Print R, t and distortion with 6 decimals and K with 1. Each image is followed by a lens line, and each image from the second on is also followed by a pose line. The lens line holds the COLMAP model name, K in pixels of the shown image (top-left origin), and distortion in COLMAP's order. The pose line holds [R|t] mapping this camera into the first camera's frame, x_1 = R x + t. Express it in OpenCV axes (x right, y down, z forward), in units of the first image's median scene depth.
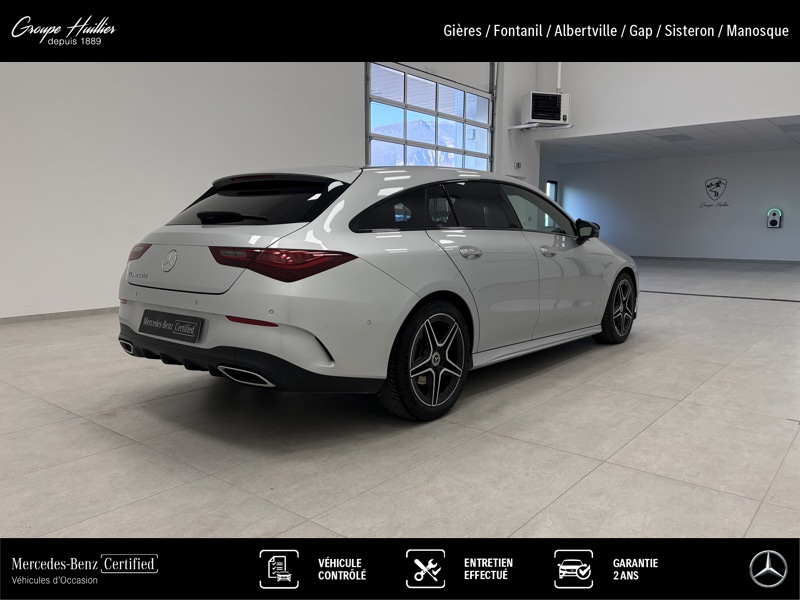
lens RADIAL K [[622.4, 0, 398.4], [0, 622.4, 301.5], [0, 0, 1]] dist [0.009351, -0.014238]
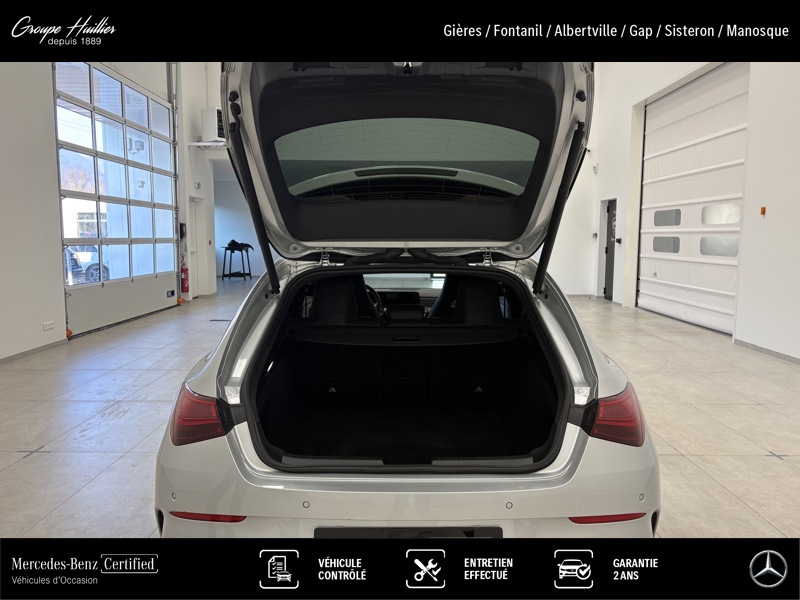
lens RADIAL K [[622.4, 0, 398.9], [0, 622.4, 296.1], [0, 0, 1]] dist [0.009351, -0.014238]
pose [[0.765846, -0.059666, 0.640250, -0.179326], [0.073781, 0.997263, 0.004682, -0.046911], [-0.638777, 0.043652, 0.768153, 0.144689]]
